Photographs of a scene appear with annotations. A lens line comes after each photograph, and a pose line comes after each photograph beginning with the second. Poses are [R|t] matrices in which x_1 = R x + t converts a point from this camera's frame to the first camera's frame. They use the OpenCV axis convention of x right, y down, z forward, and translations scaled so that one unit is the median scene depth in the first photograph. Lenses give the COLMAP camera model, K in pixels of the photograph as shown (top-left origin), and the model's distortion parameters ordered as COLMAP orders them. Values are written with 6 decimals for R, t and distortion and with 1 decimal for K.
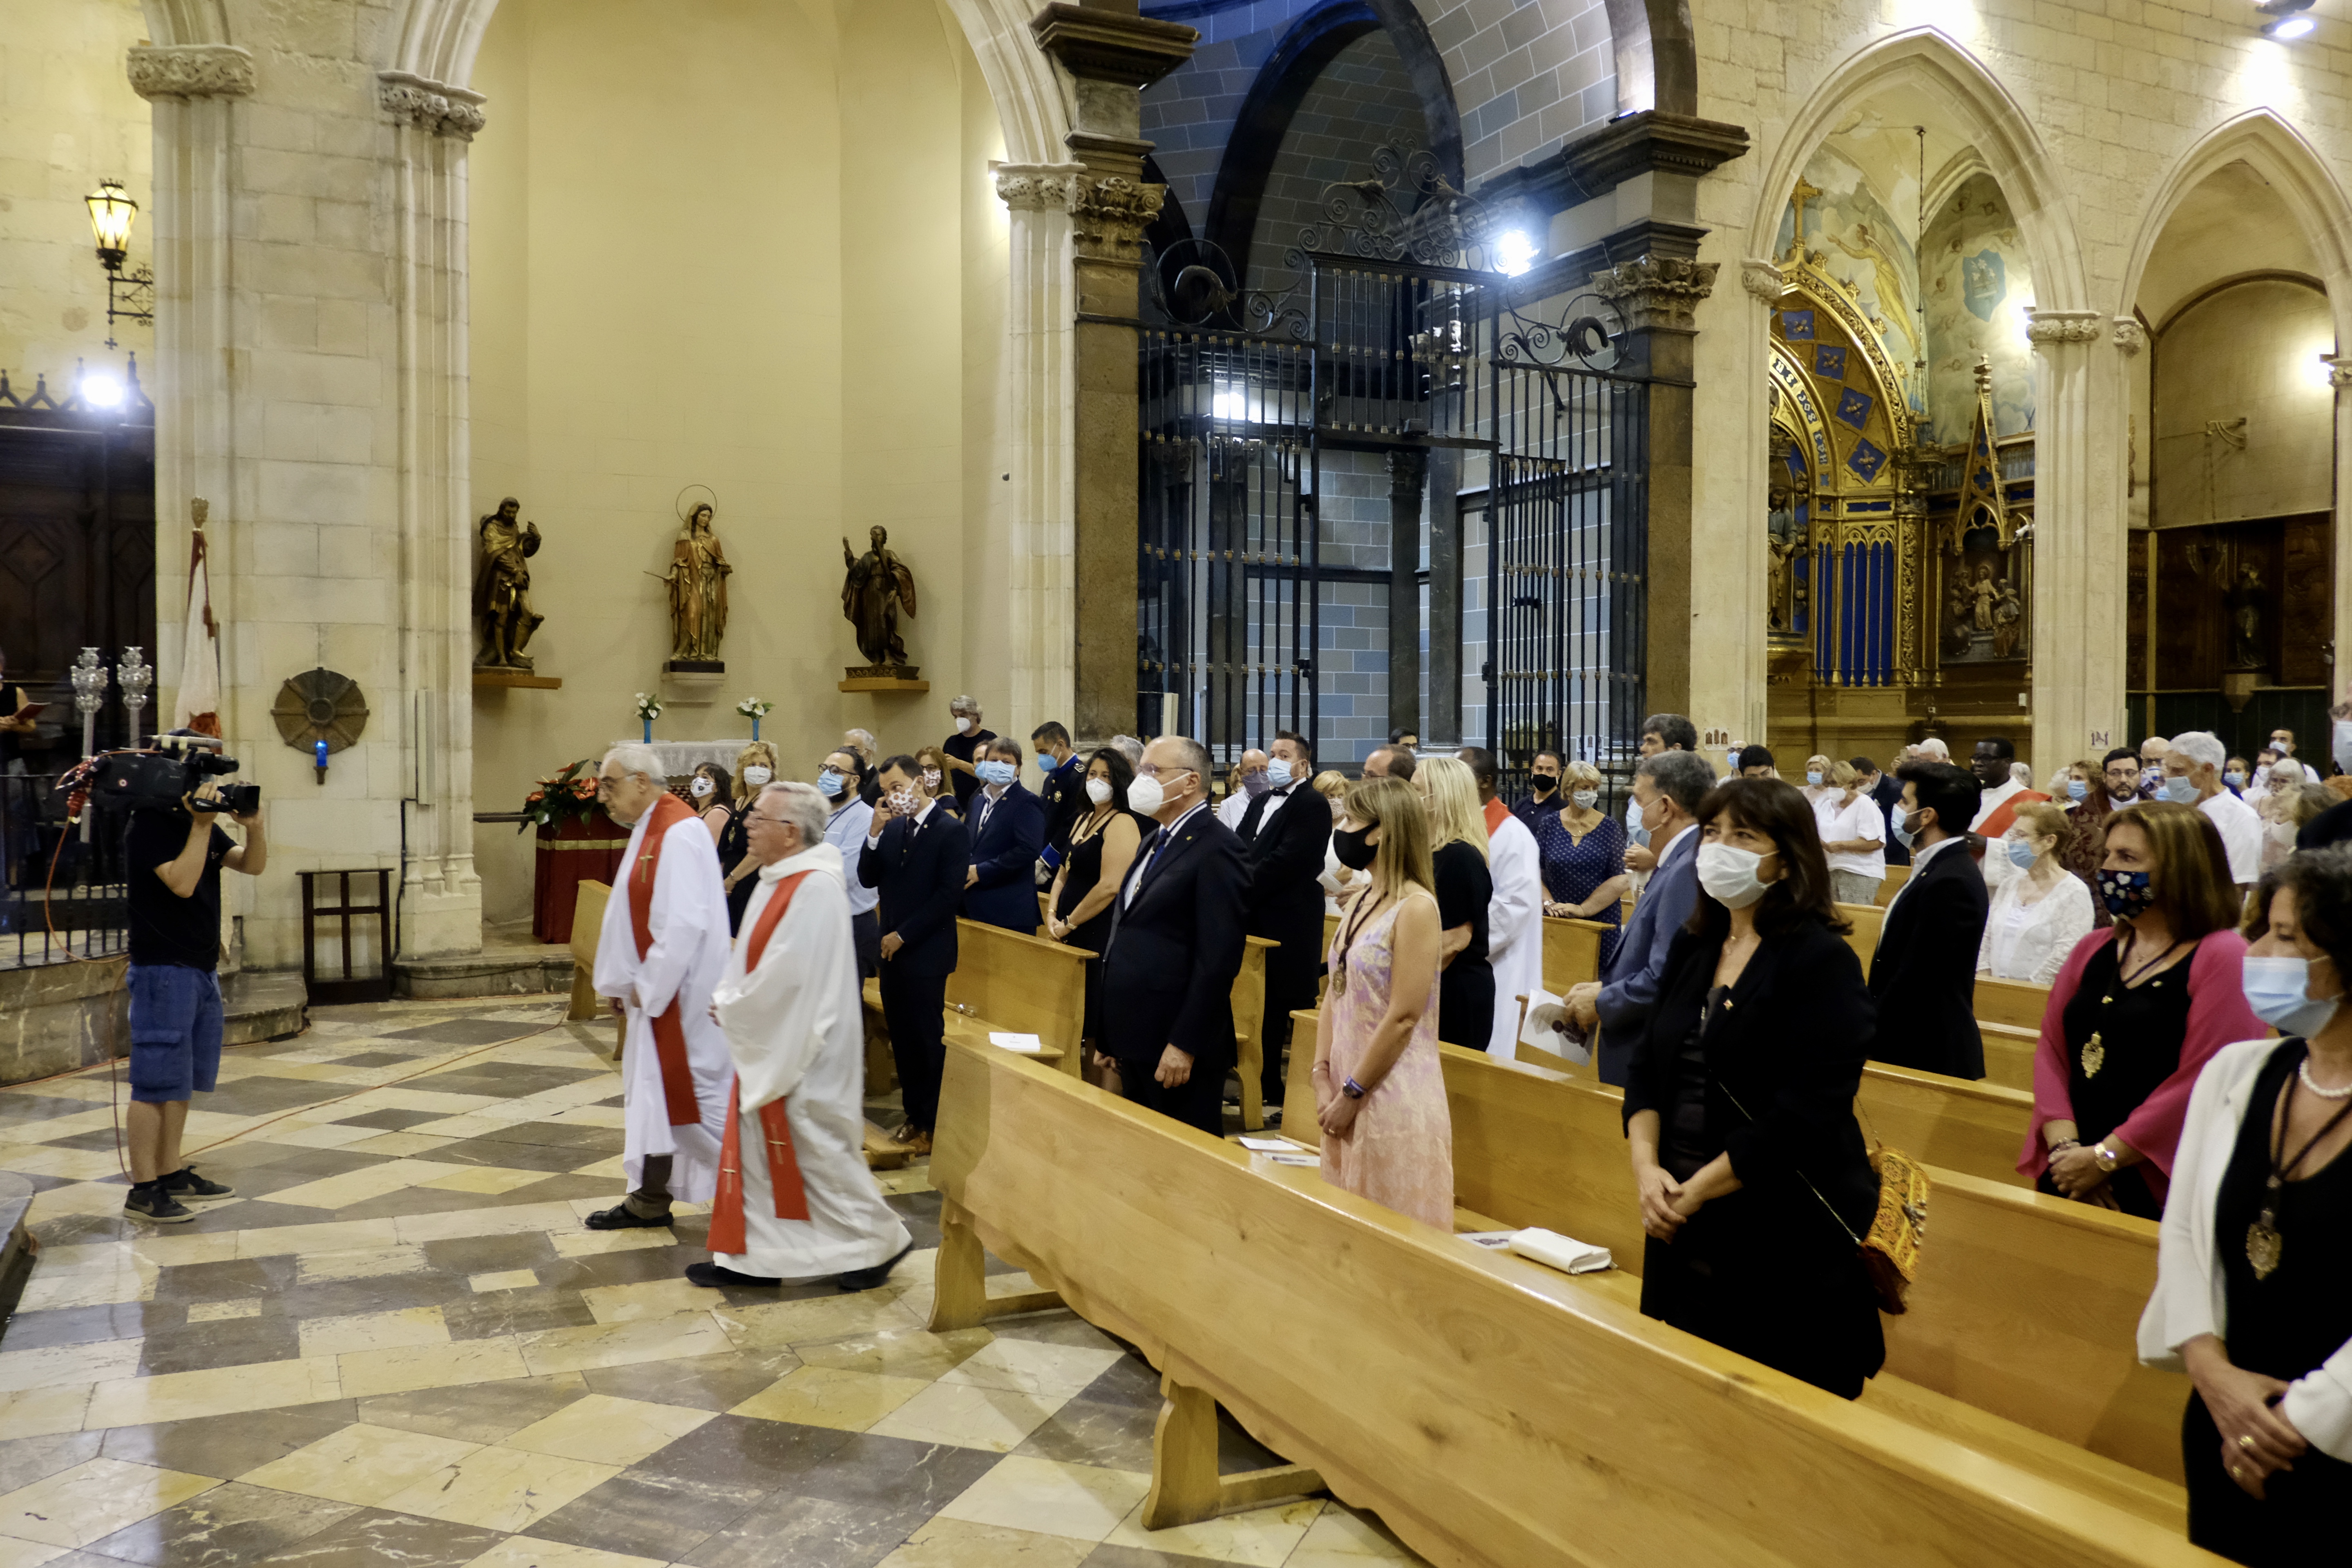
lens RADIAL K [[1890.4, 0, 1176.0], [0, 1890.4, 784.0], [0, 0, 1]] dist [-0.031884, 0.025841]
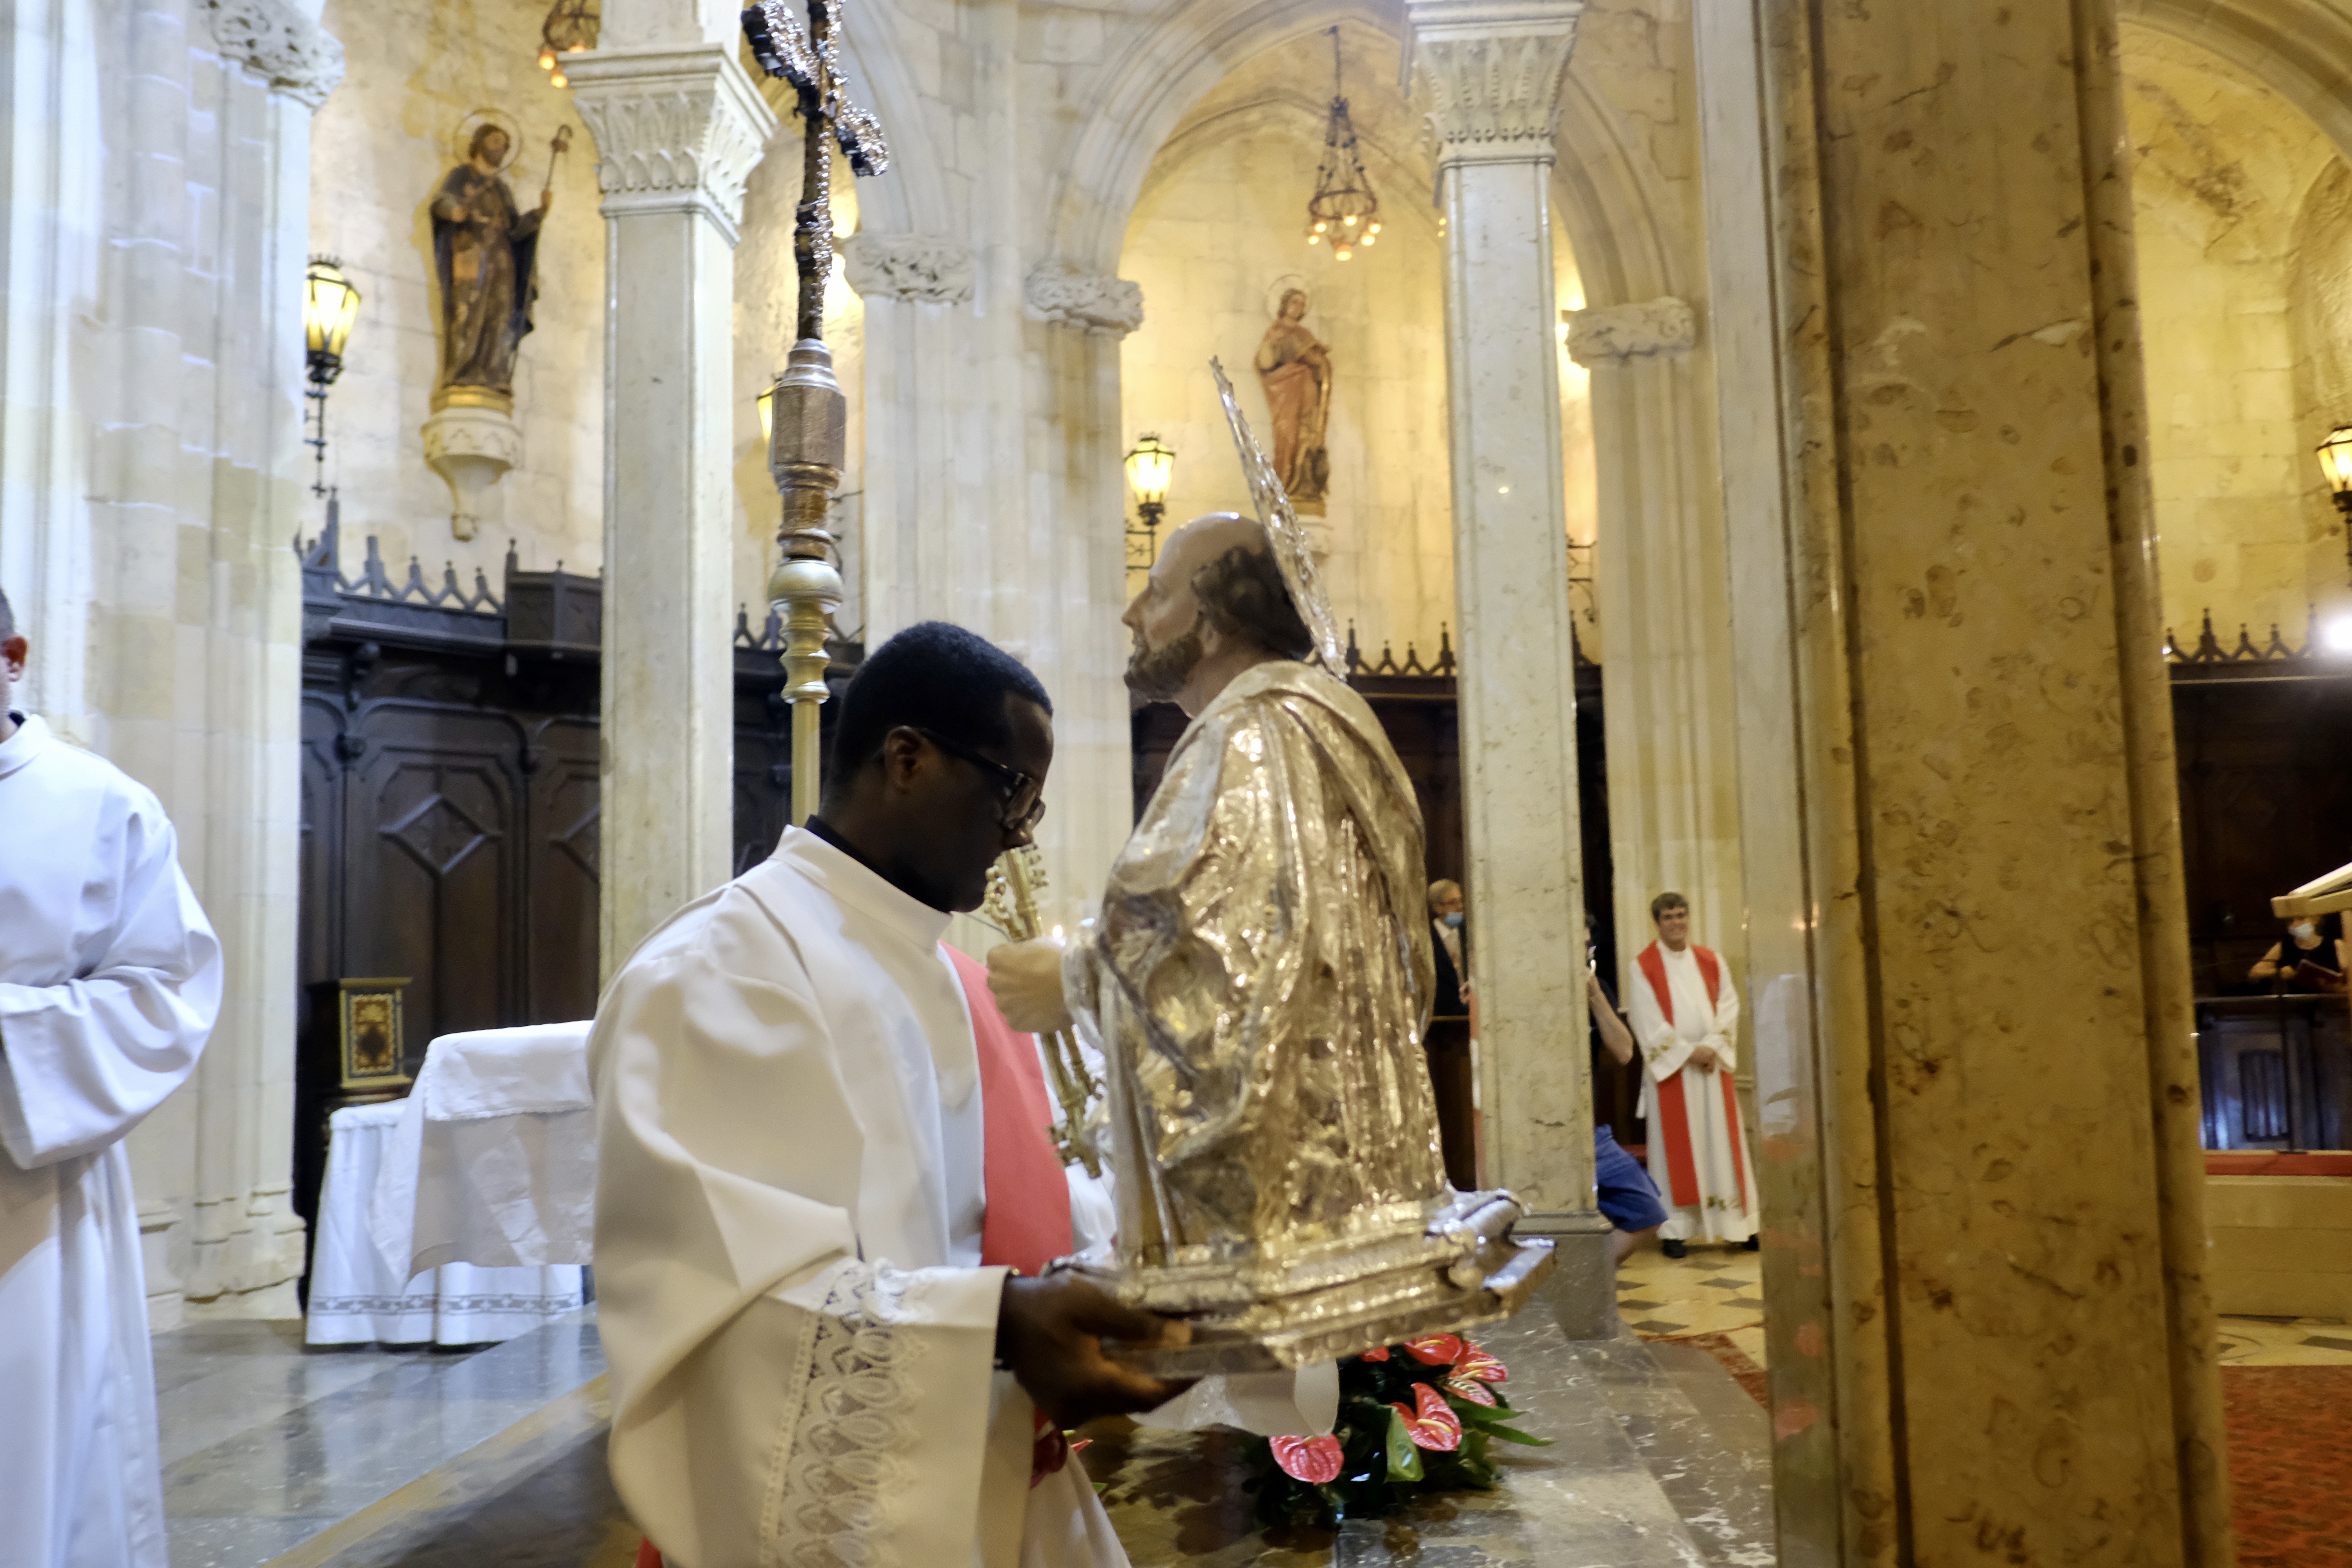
lens RADIAL K [[1890.4, 0, 1176.0], [0, 1890.4, 784.0], [0, 0, 1]] dist [-0.031884, 0.025841]
pose [[0.839746, -0.072925, -0.538061, -0.489381], [0.013407, 0.993423, -0.113717, -0.024836], [0.542814, 0.088280, 0.835200, -0.123508]]
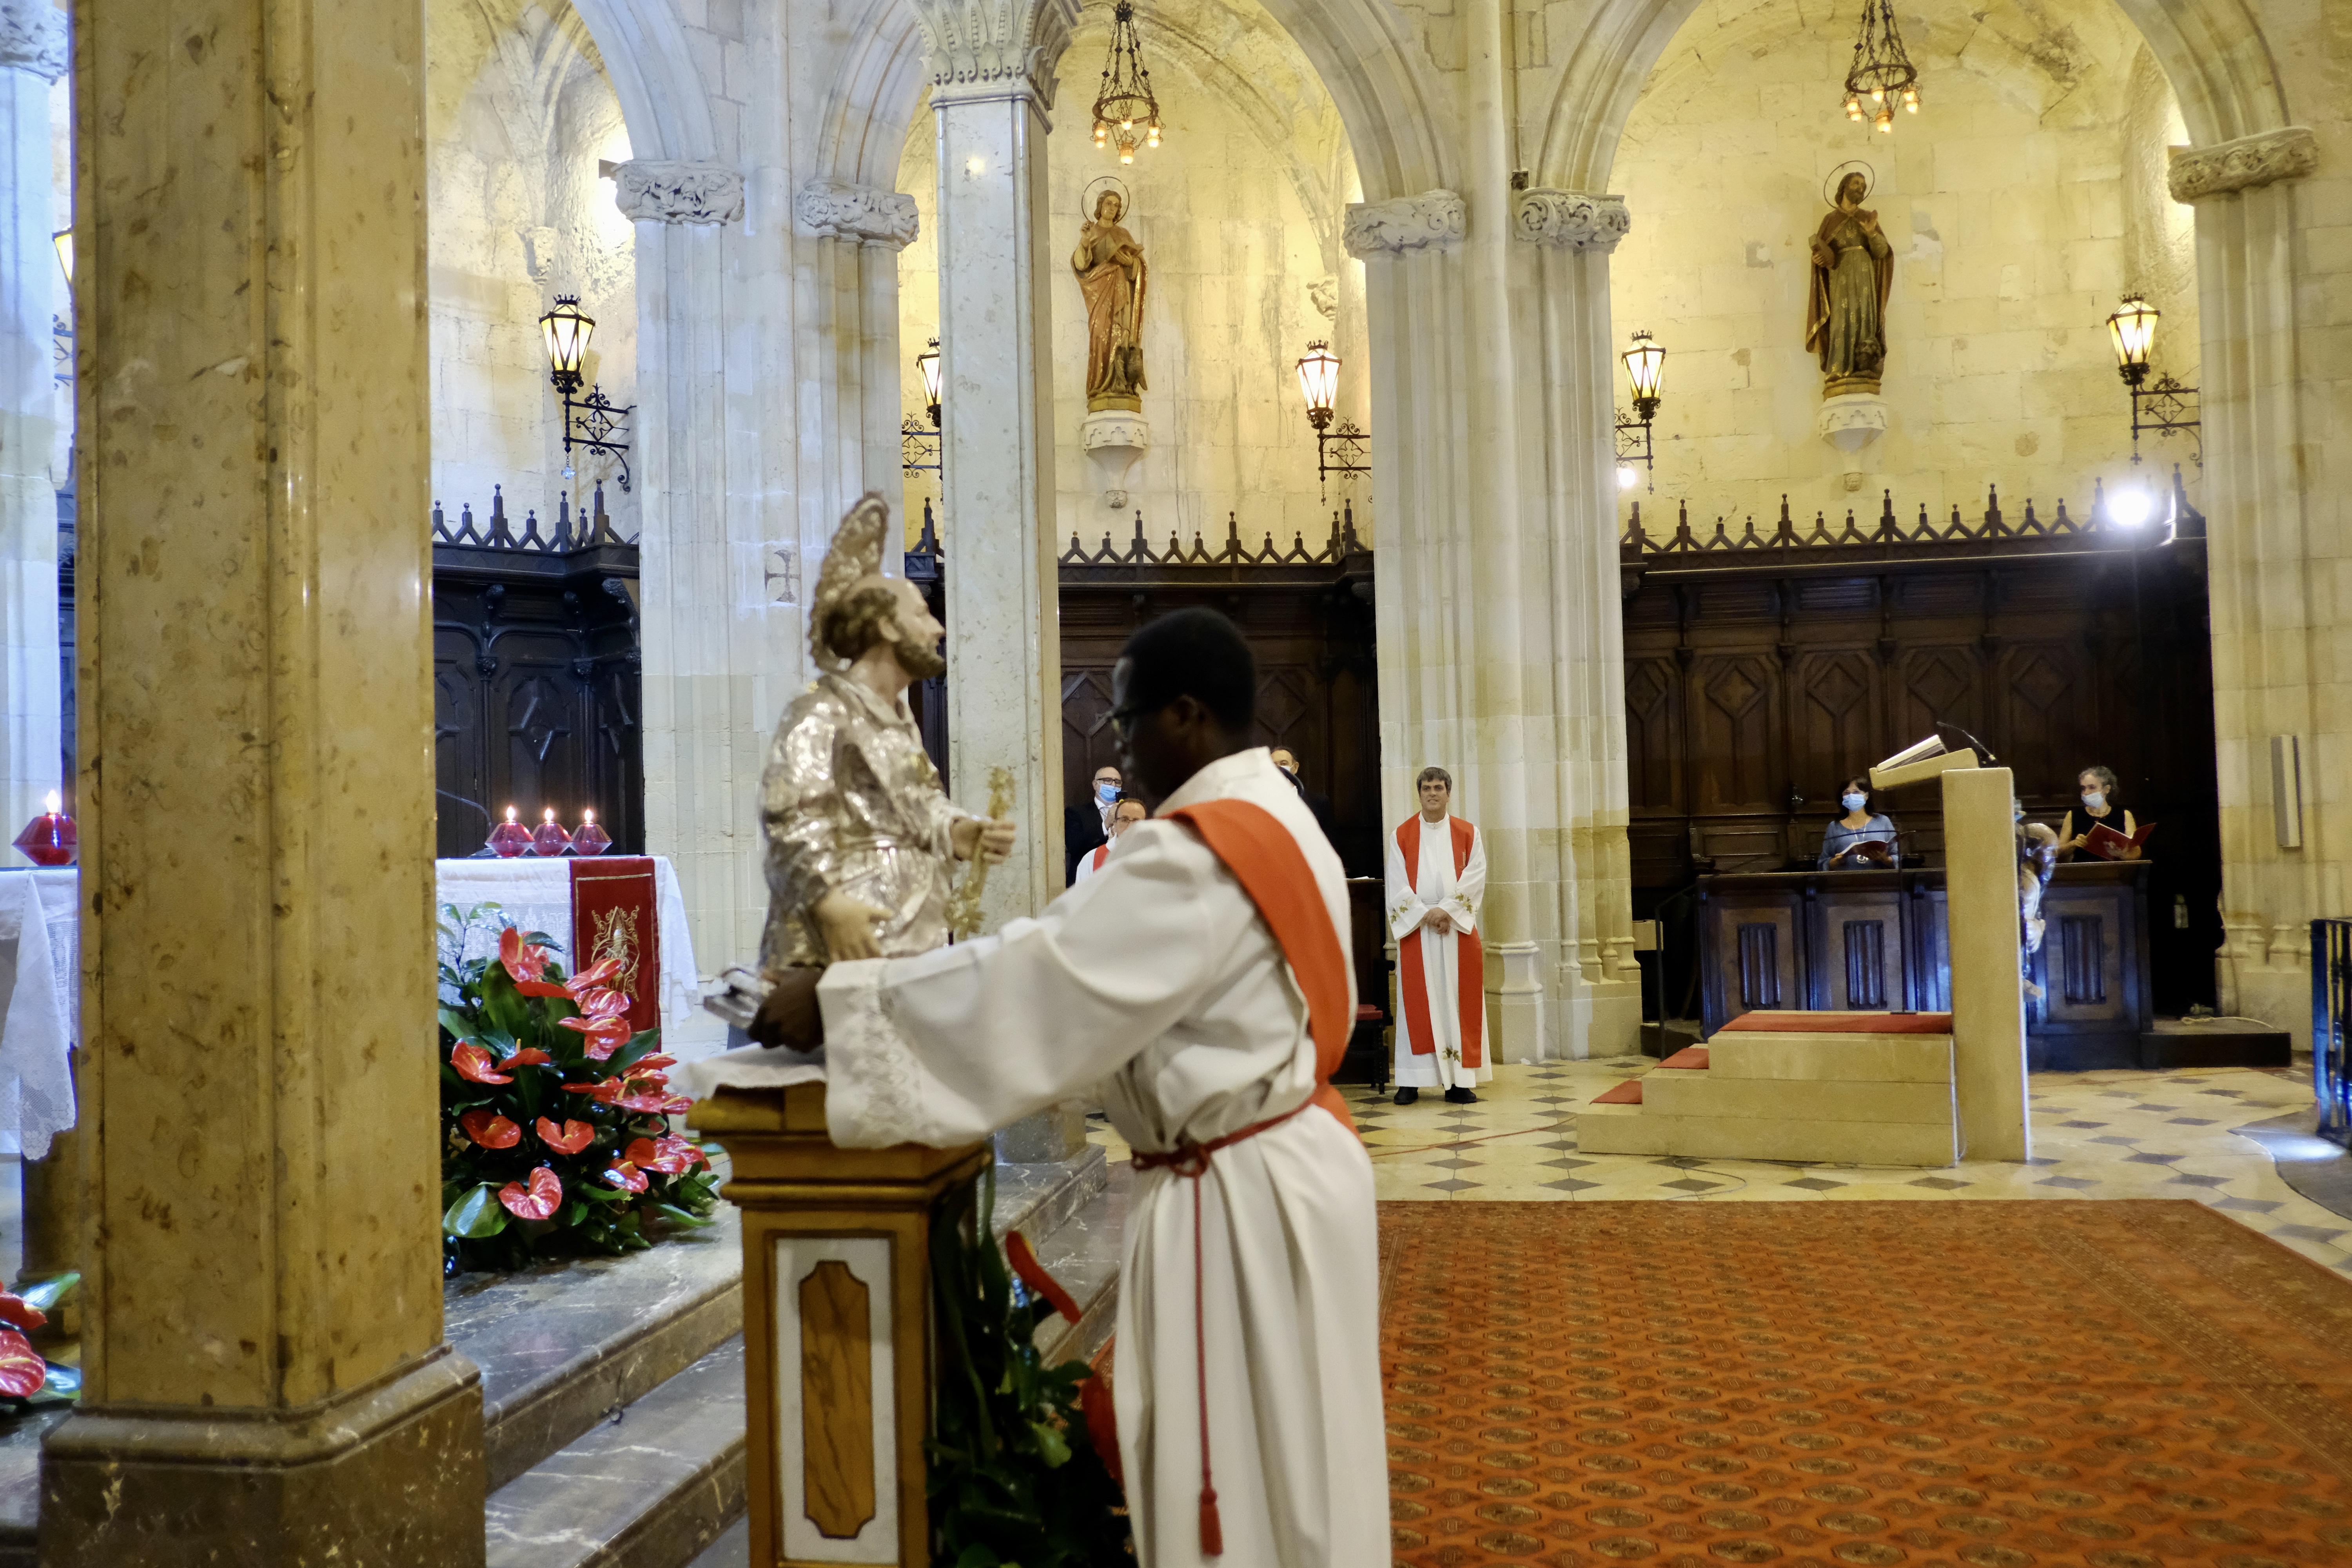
lens RADIAL K [[1892.1, 0, 1177.5], [0, 1892.1, 795.1], [0, 0, 1]] dist [-0.042840, 0.043912]
pose [[0.788686, -0.040228, -0.613479, -0.318951], [0.015334, 0.998834, -0.045783, -0.018842], [0.614605, 0.026701, 0.788383, -0.067461]]
